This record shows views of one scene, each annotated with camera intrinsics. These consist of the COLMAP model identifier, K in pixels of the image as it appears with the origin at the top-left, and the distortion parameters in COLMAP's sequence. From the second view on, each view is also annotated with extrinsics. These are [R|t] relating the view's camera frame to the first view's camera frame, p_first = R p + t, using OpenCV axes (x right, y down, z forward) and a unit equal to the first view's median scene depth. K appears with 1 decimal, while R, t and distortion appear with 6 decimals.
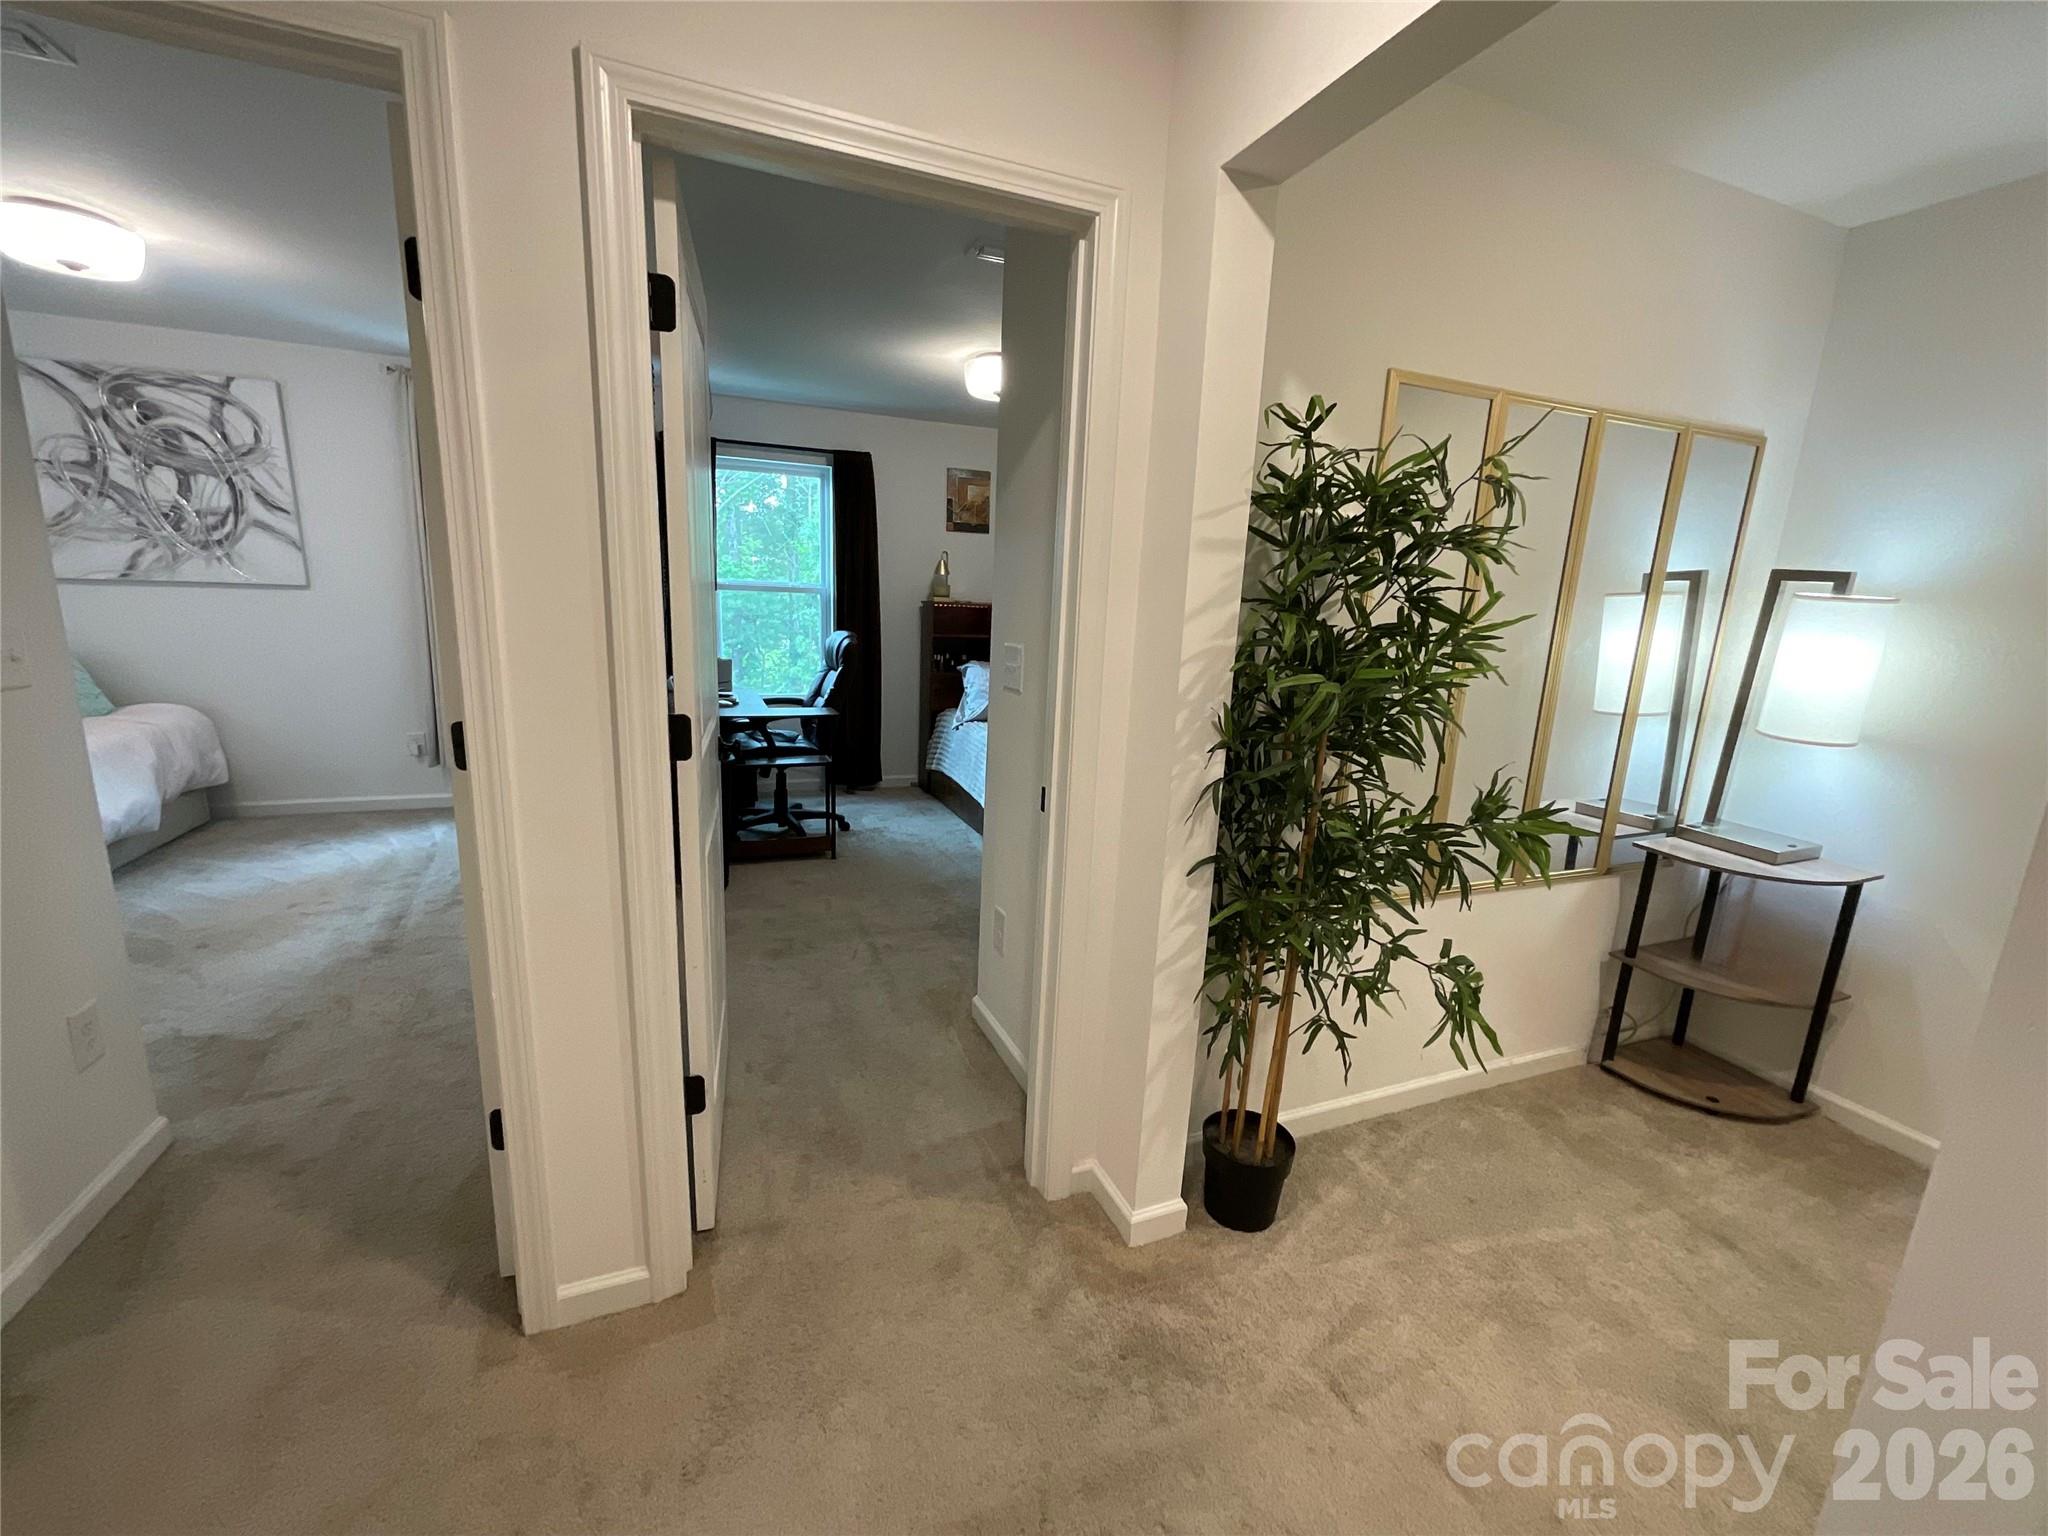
lens RADIAL K [[824.9, 0, 1025.2], [0, 824.9, 765.9], [0, 0, 1]] dist [0.000066, -0.002326]
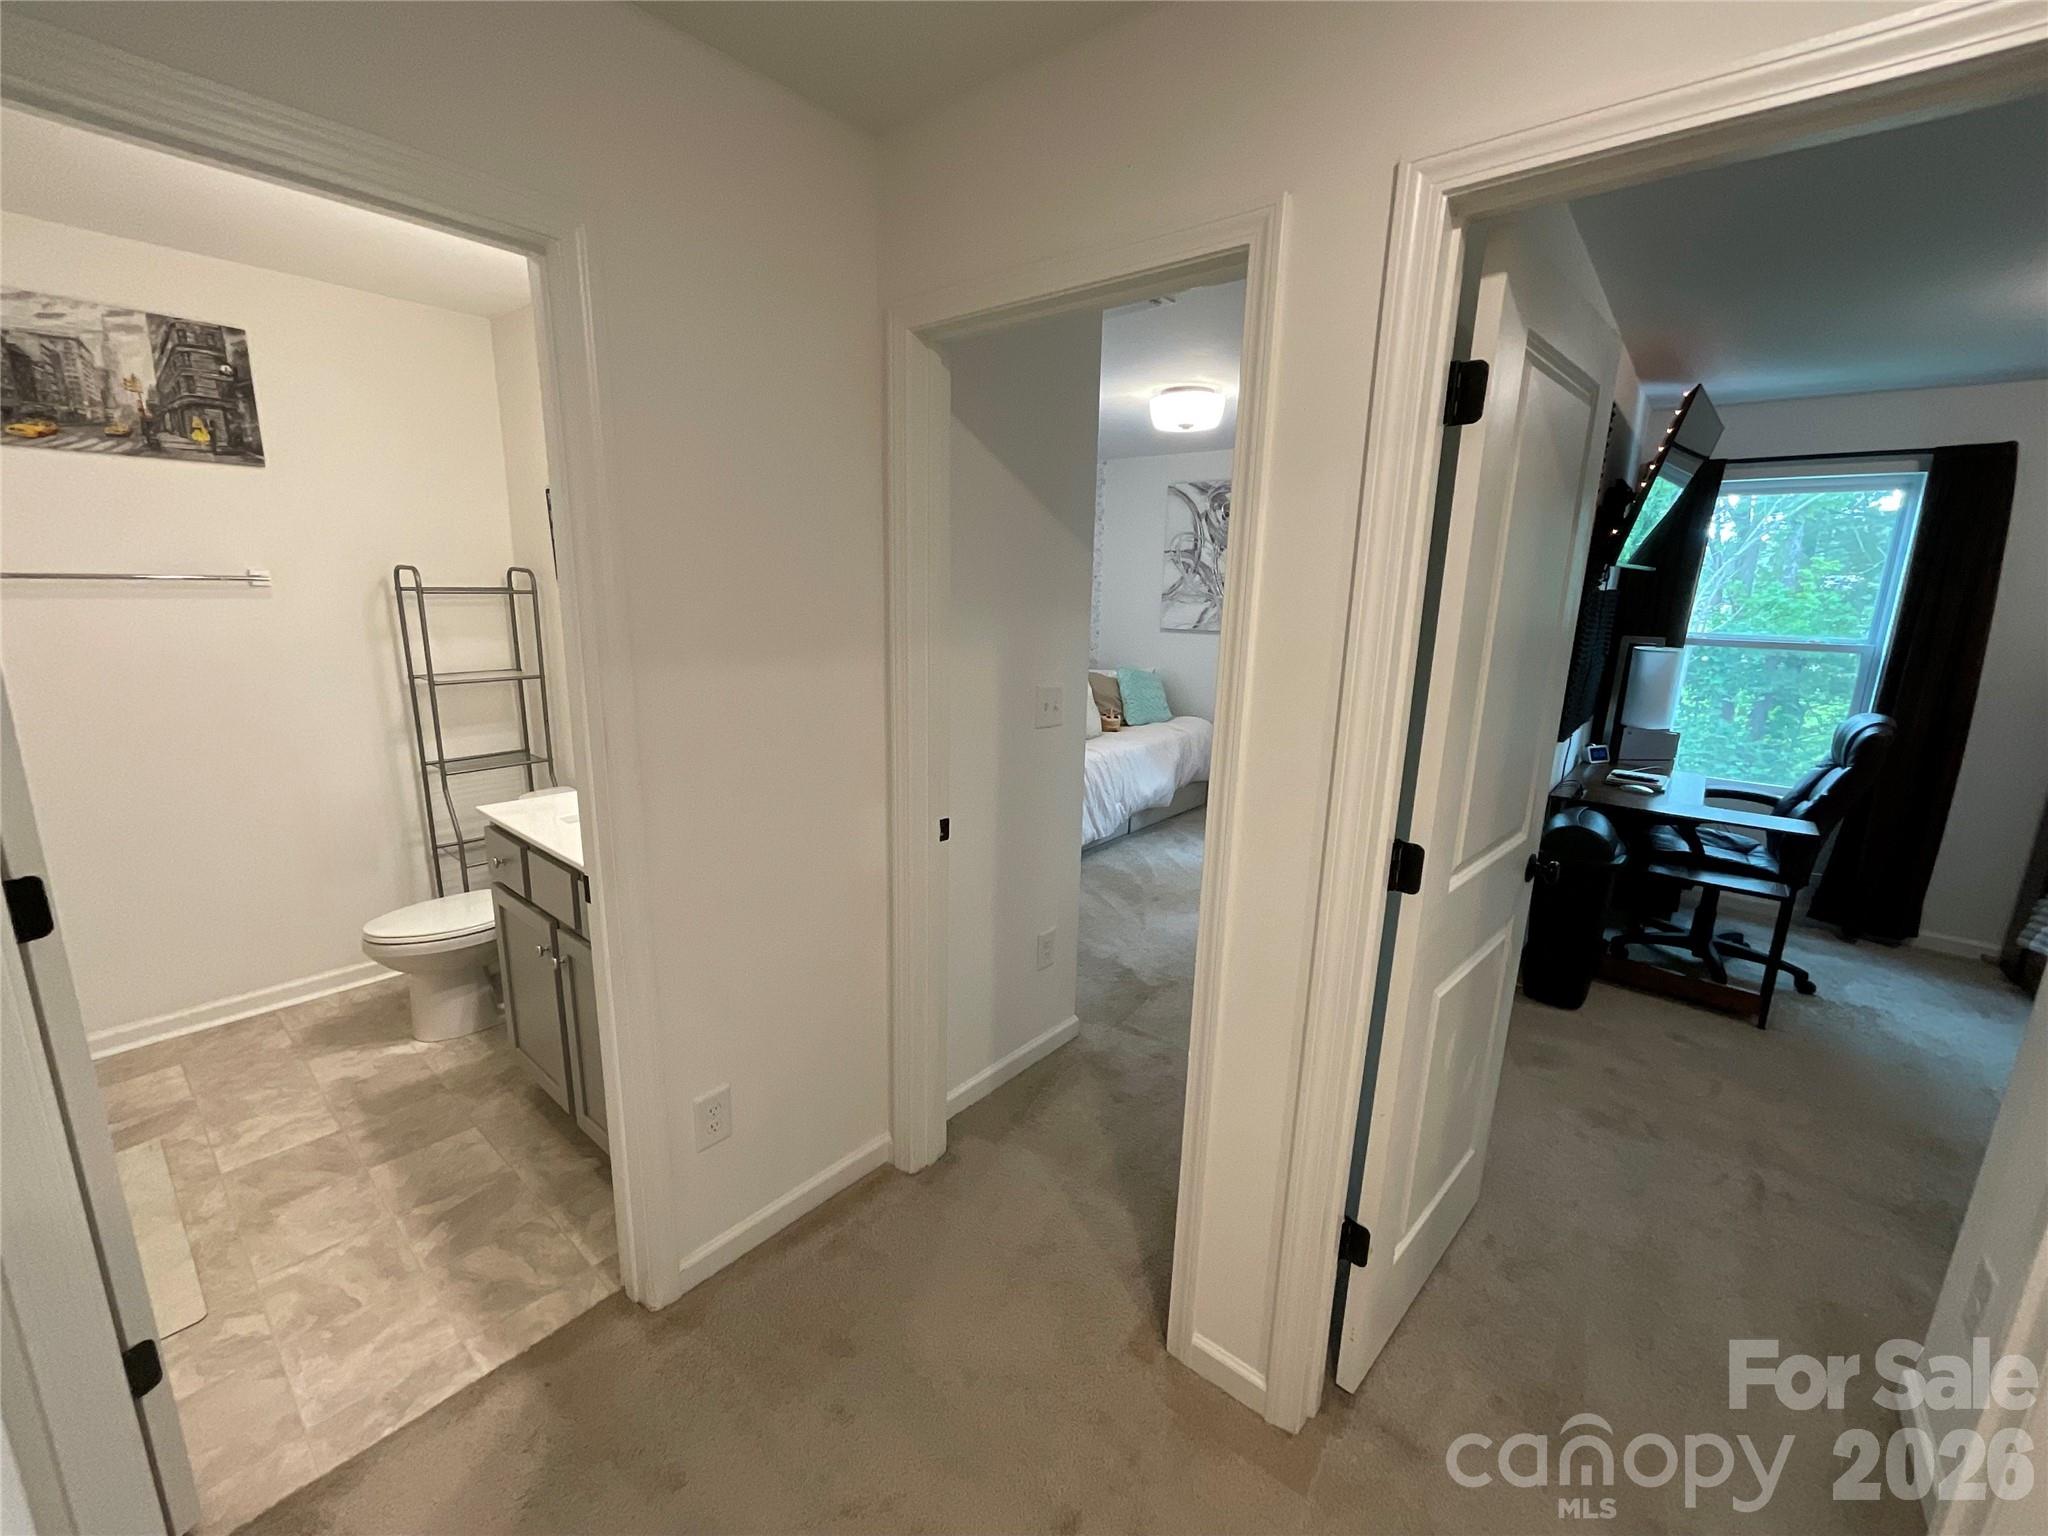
lens RADIAL K [[824.9, 0, 1028.2], [0, 824.9, 769.4], [0, 0, 1]] dist [0.000066, -0.002326]
pose [[0.472509, 0.160606, -0.866569, 0.052806], [-0.183443, 0.979643, 0.081538, -0.049985], [0.862023, 0.120439, 0.492352, 0.067017]]
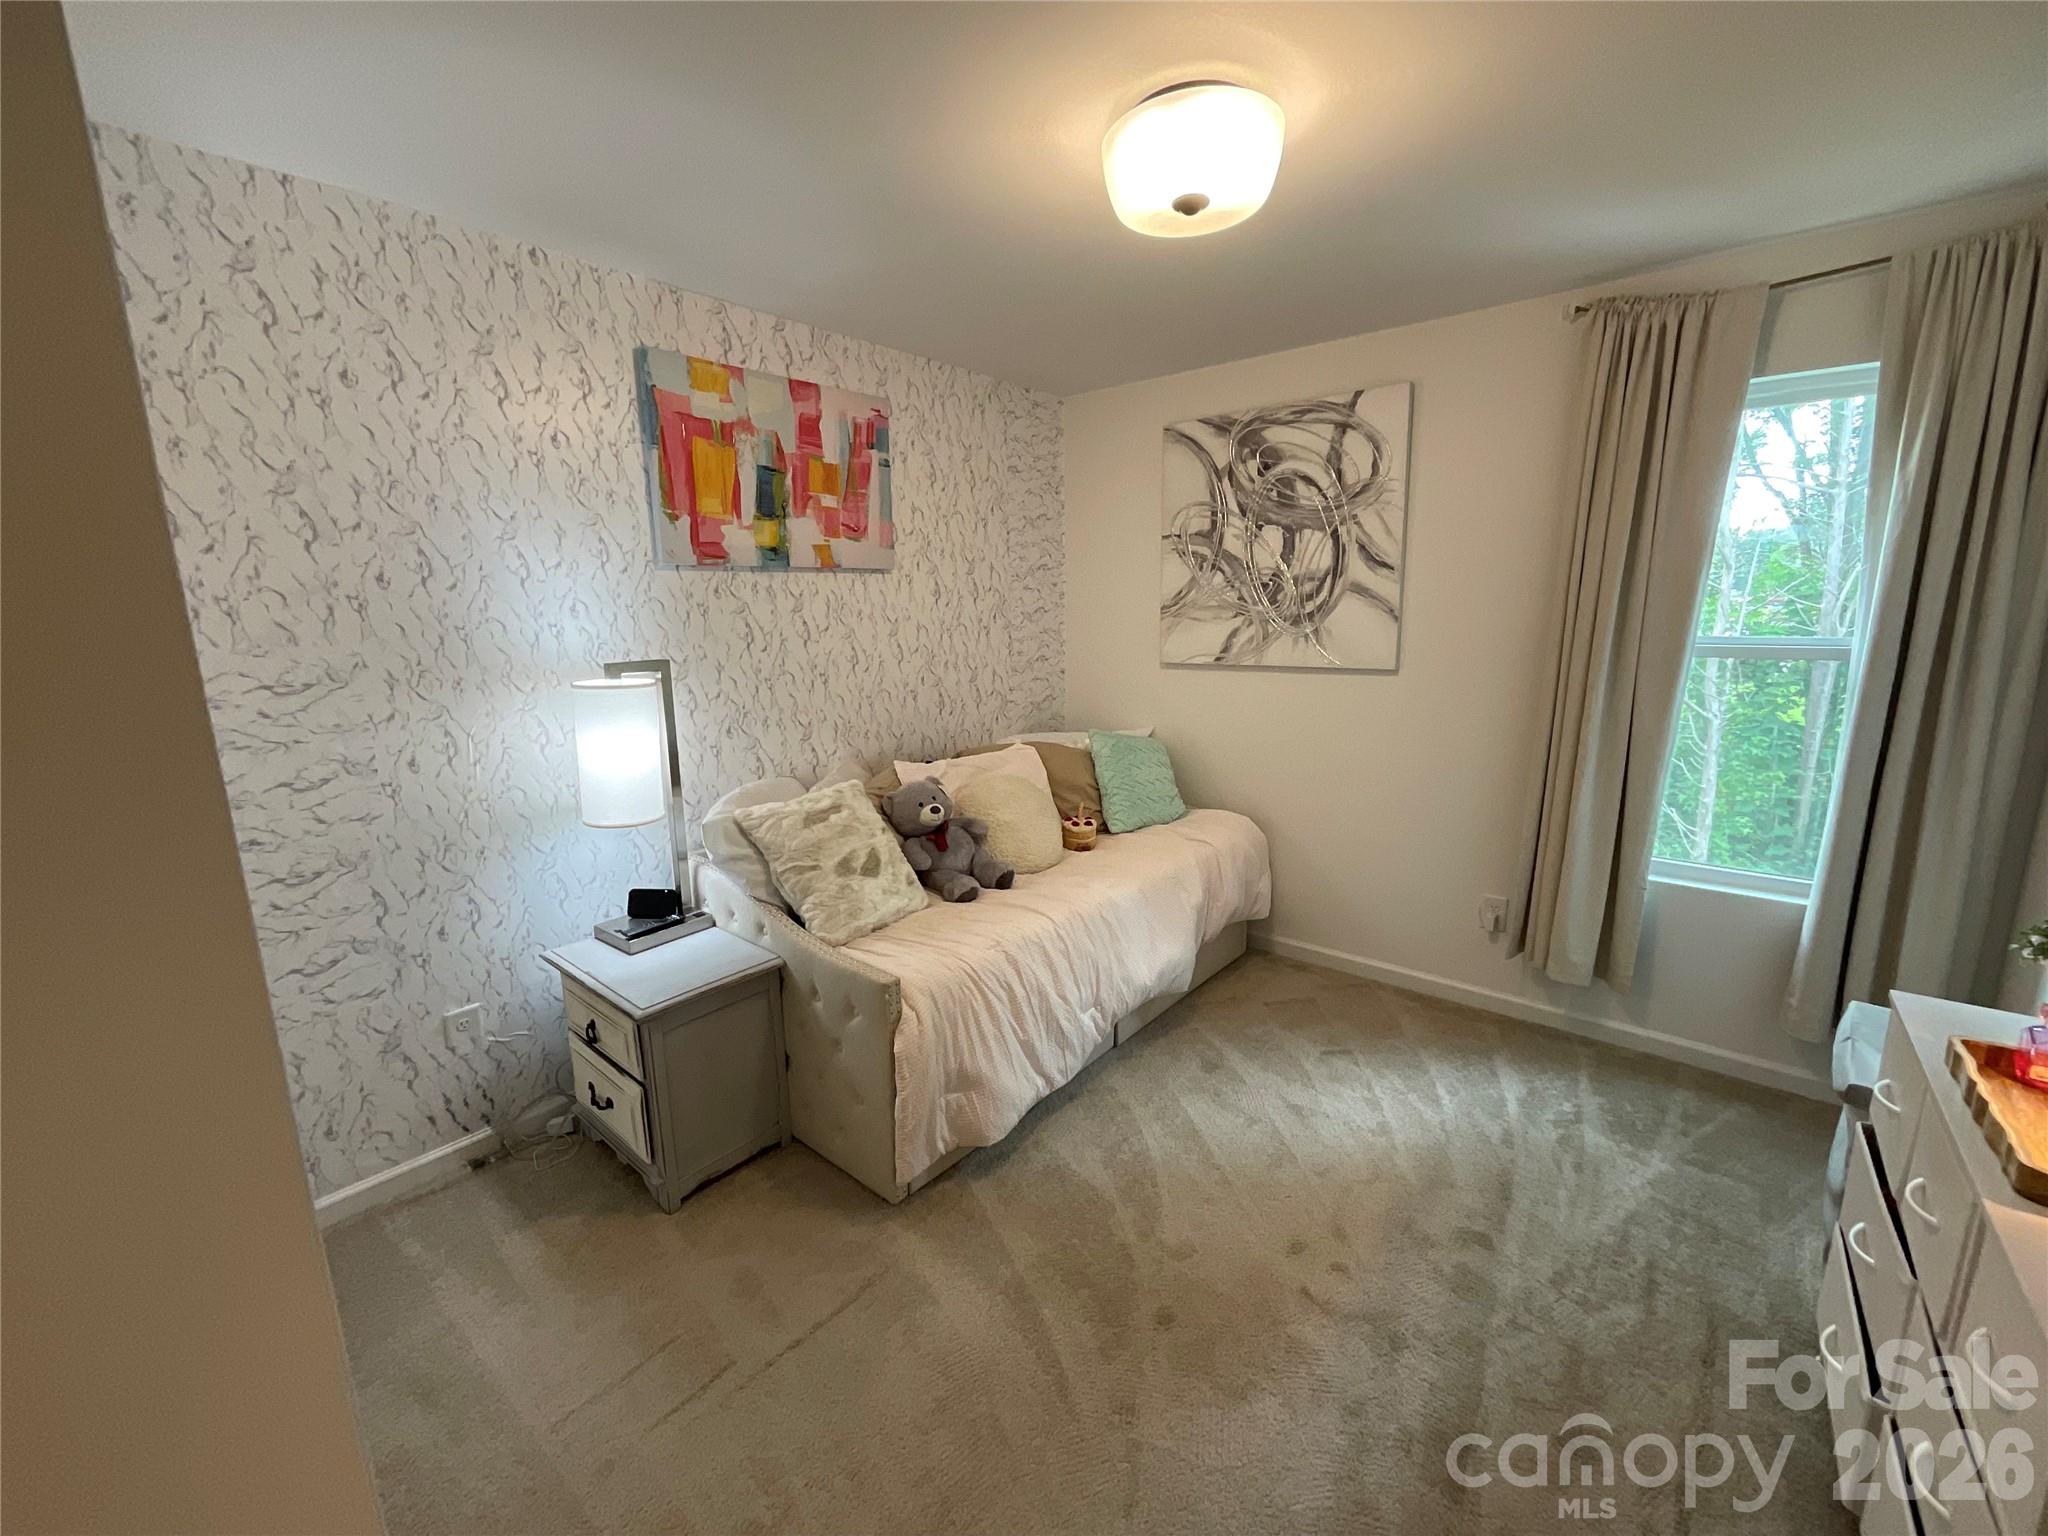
lens RADIAL K [[824.9, 0, 1026.0], [0, 824.9, 780.0], [0, 0, 1]] dist [0.000066, -0.002326]
pose [[0.459173, 0.140908, -0.877100, -0.400872], [-0.142261, 0.986261, 0.083970, -0.146528], [0.876882, 0.086221, 0.472910, 0.412837]]
